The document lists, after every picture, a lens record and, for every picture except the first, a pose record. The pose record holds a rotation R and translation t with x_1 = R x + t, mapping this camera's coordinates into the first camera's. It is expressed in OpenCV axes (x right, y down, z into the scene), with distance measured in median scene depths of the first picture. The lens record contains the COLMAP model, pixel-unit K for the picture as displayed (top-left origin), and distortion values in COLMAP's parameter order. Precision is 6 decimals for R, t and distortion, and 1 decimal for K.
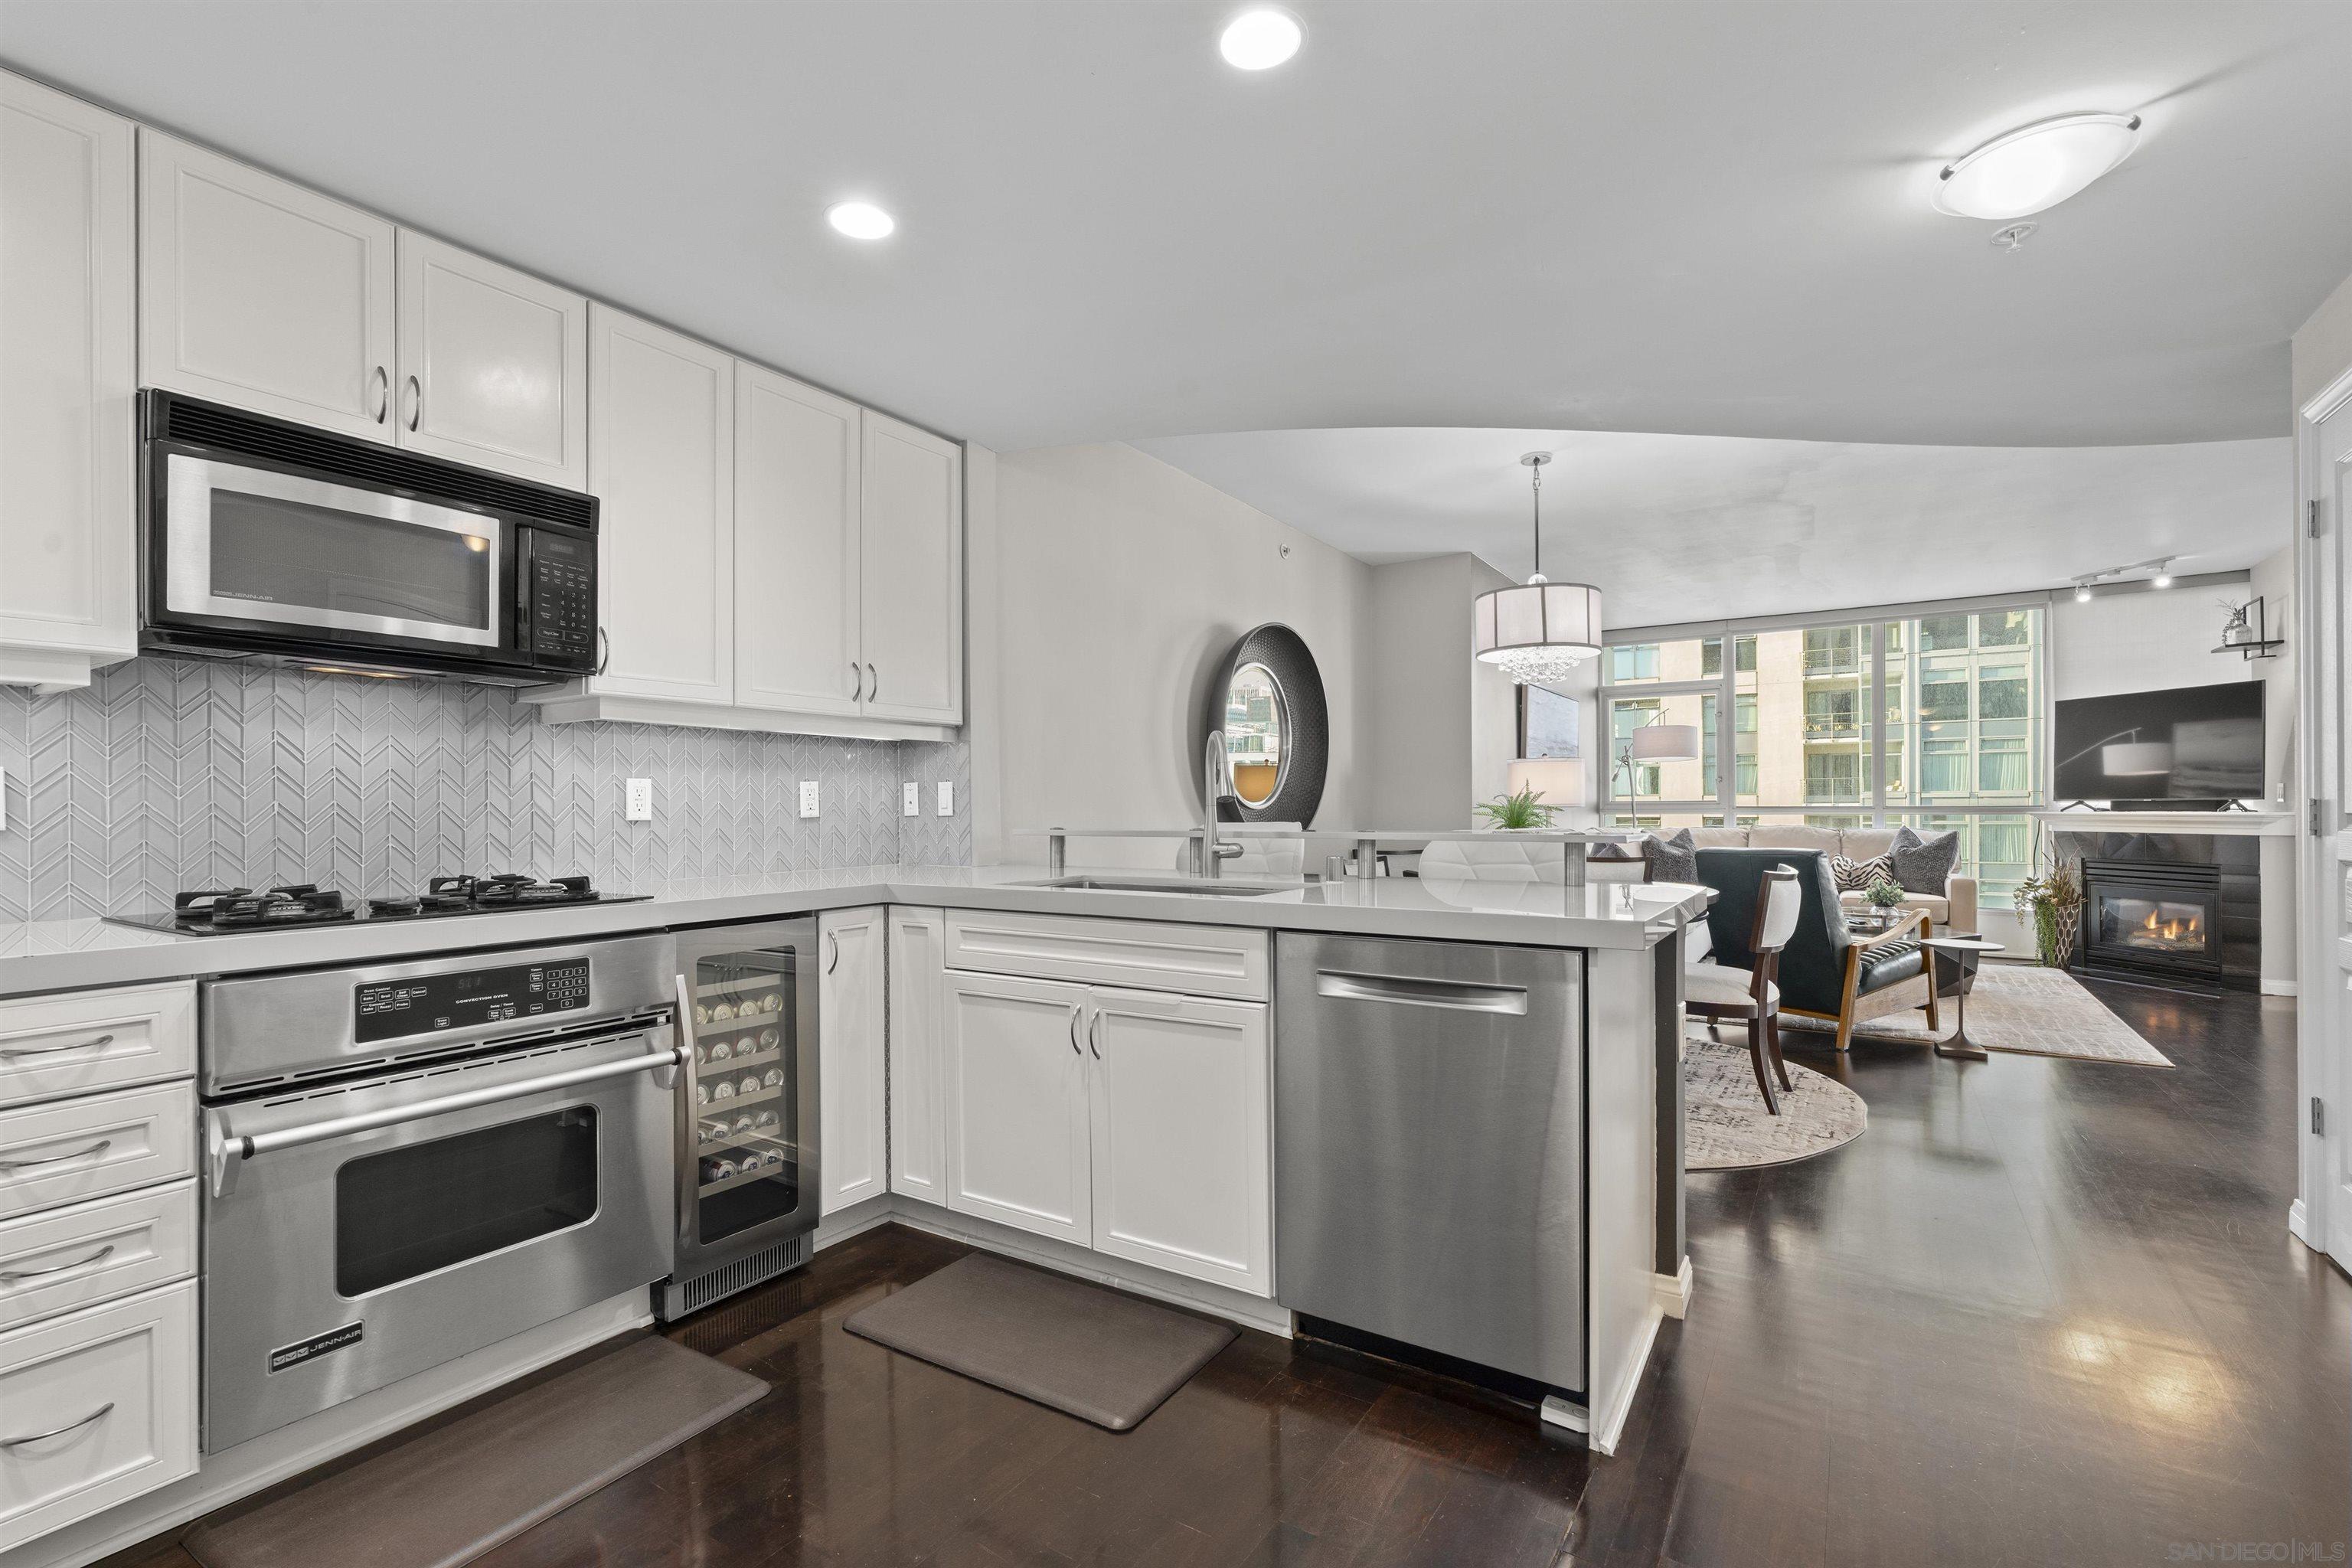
lens RADIAL K [[1058.9, 0, 1169.9], [0, 1058.9, 807.1], [0, 0, 1]] dist [0.000537, 0.000533]
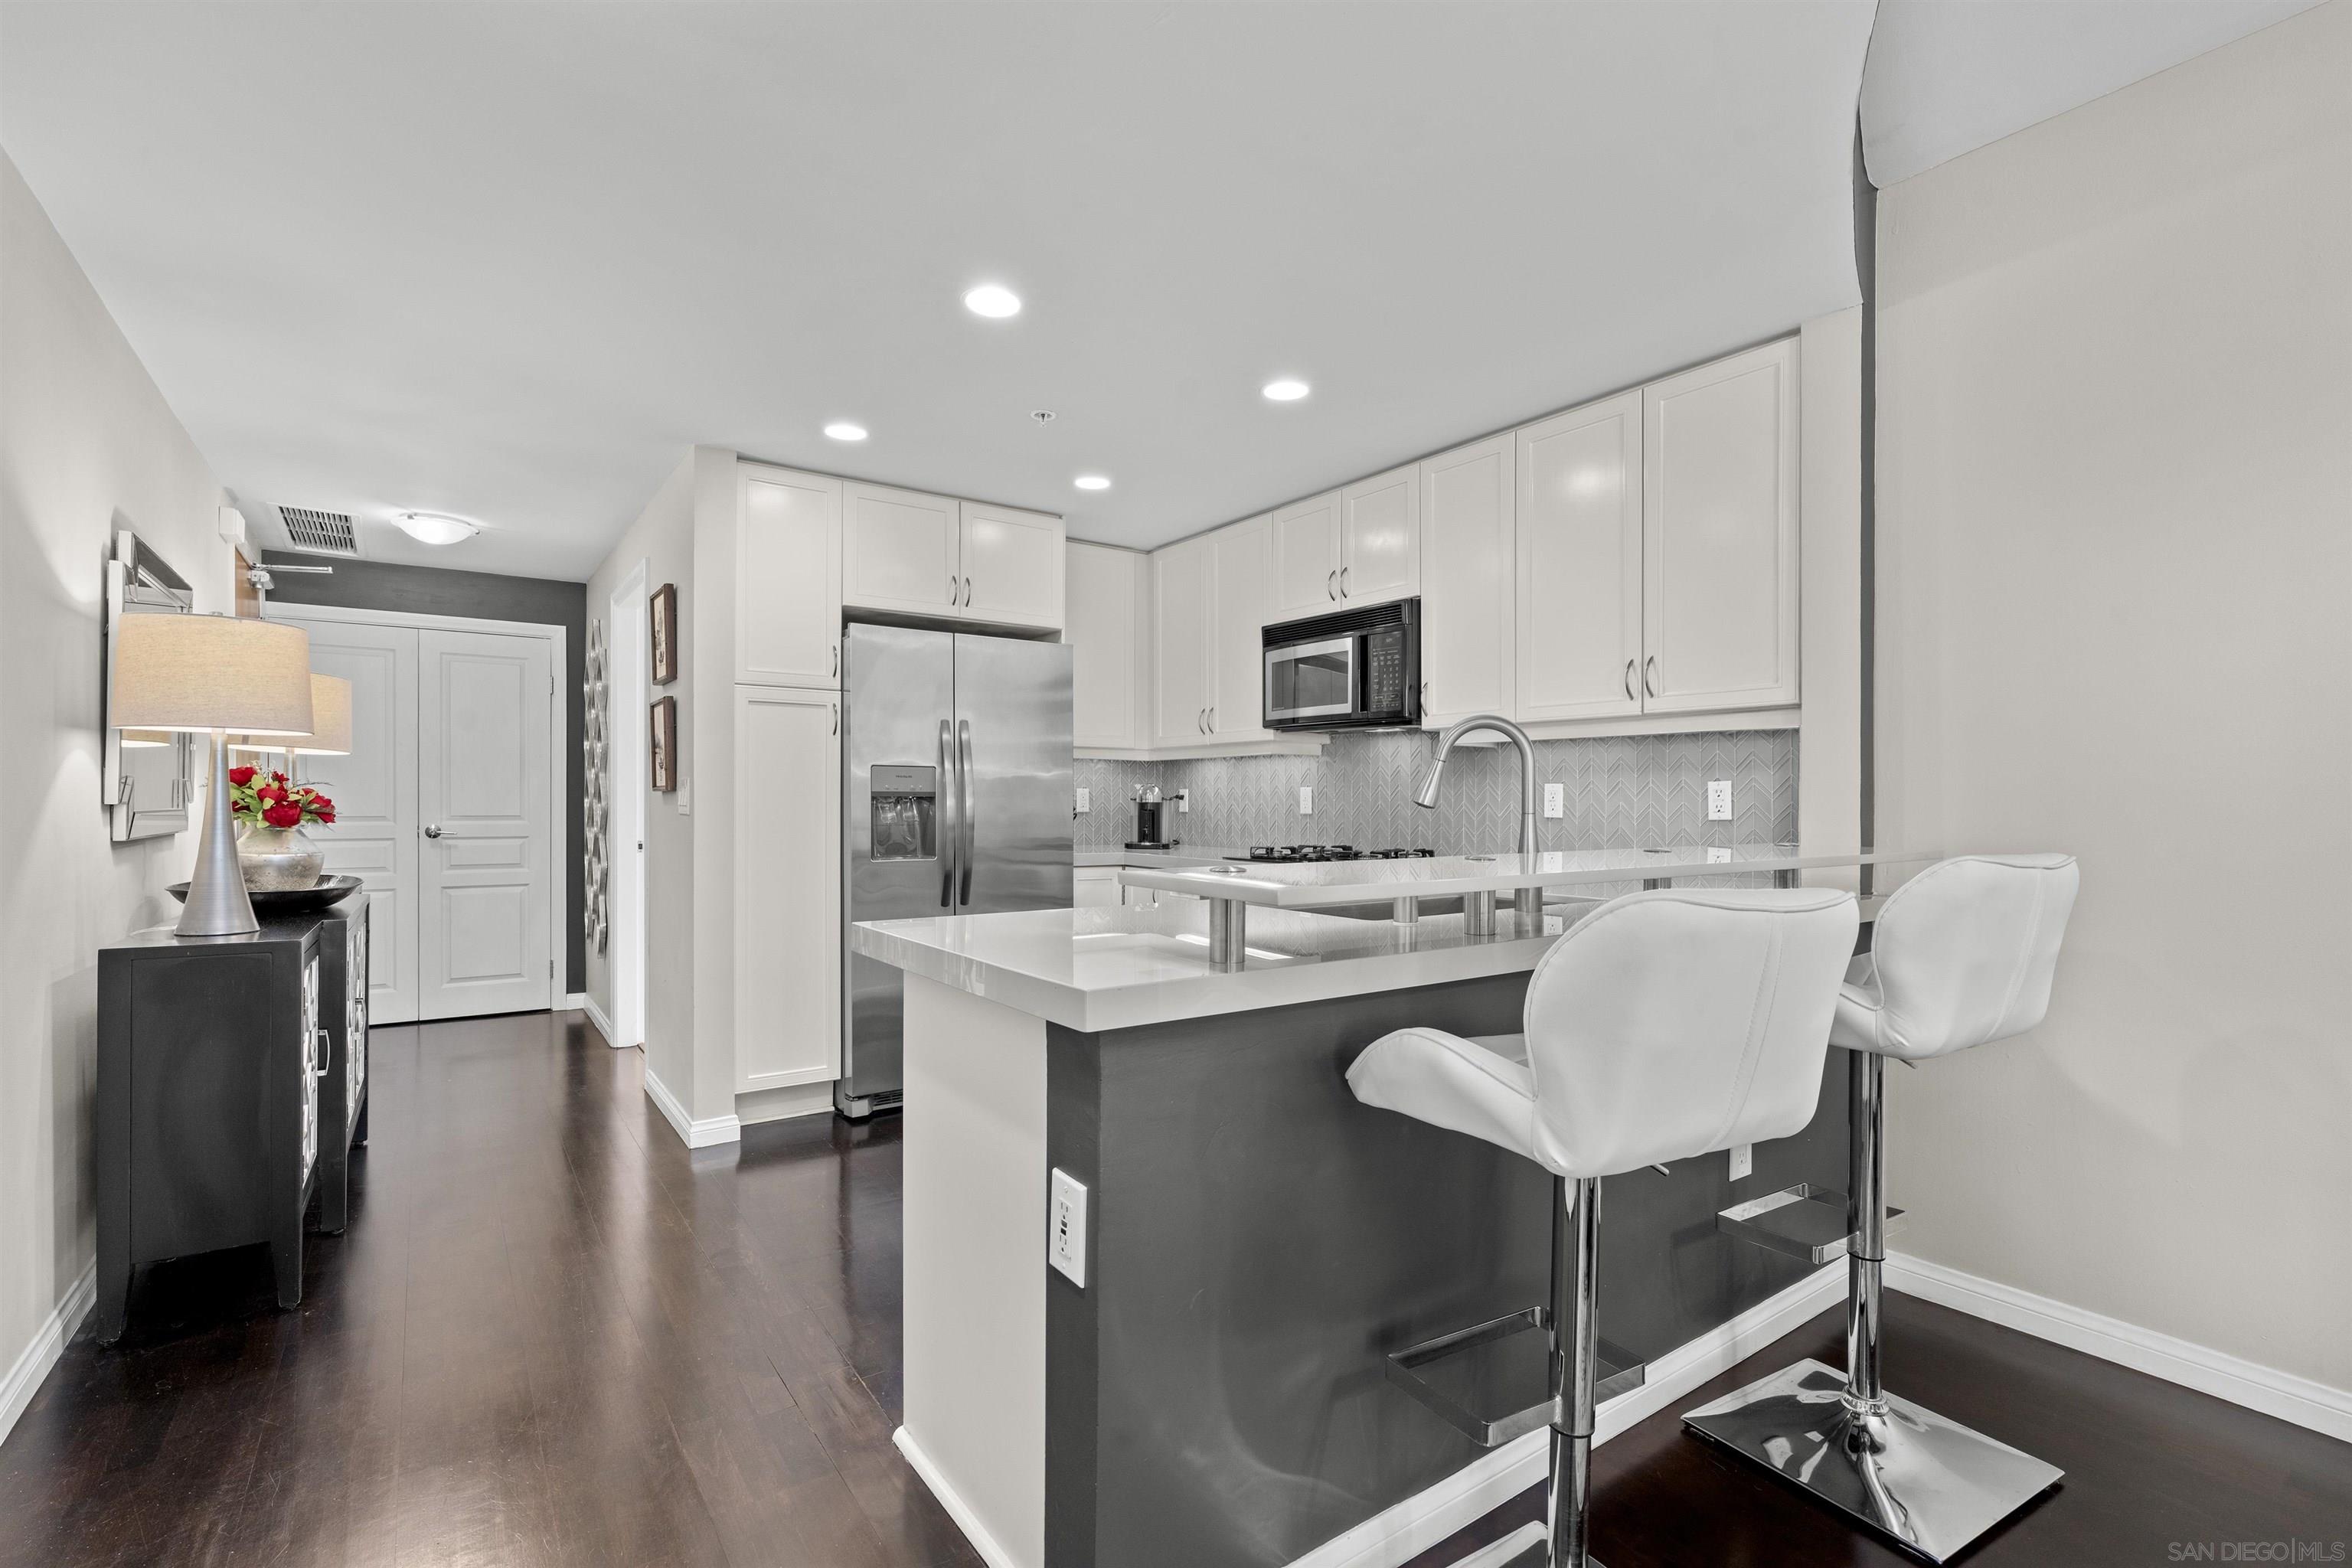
lens RADIAL K [[1067.3, 0, 1173.0], [0, 1067.3, 811.3], [0, 0, 1]] dist [-0.014489, 0.008805]
pose [[-0.369670, 0.013736, -0.929062, 0.515758], [-0.001571, 0.999880, 0.015408, -0.008677], [0.929162, 0.007155, -0.369604, 0.662828]]
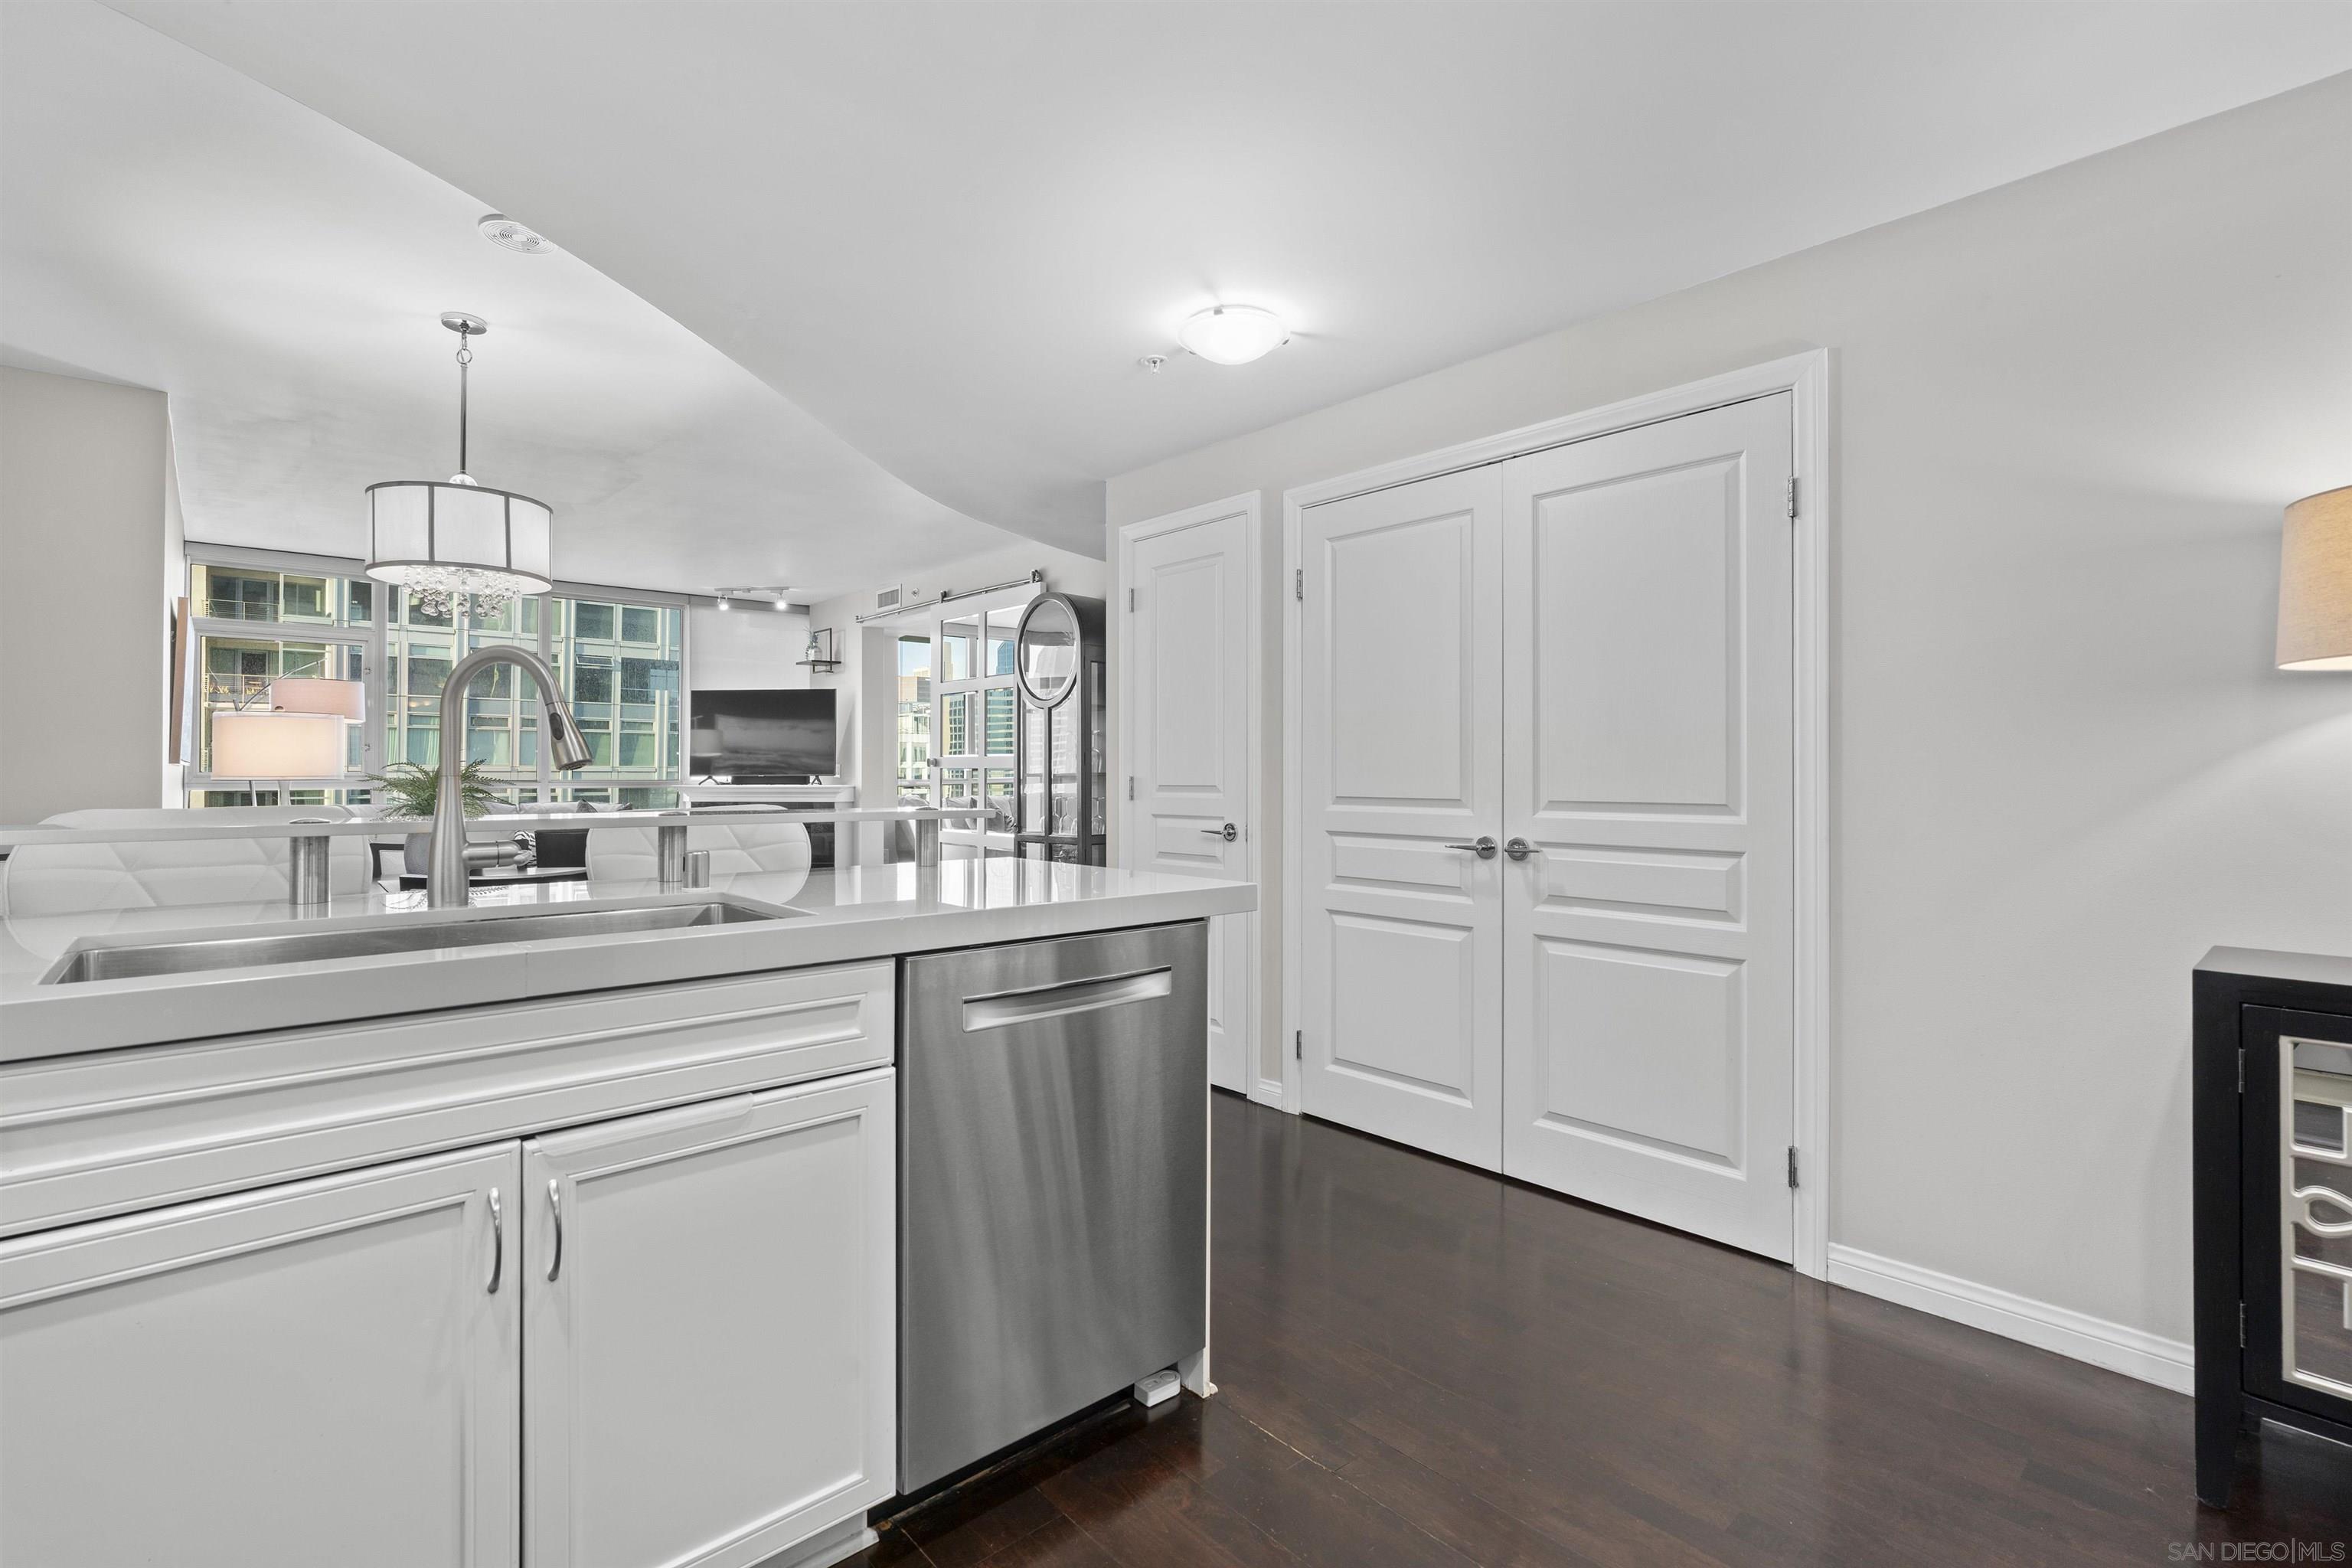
lens RADIAL K [[1056.7, 0, 1168.8], [0, 1056.7, 779.4], [0, 0, 1]] dist [-0.016407, 0.007713]
pose [[0.257437, 0.003837, 0.966287, -0.250627], [-0.002685, 0.999991, -0.003255, 0.001088], [-0.966291, -0.001757, 0.257445, 0.312718]]
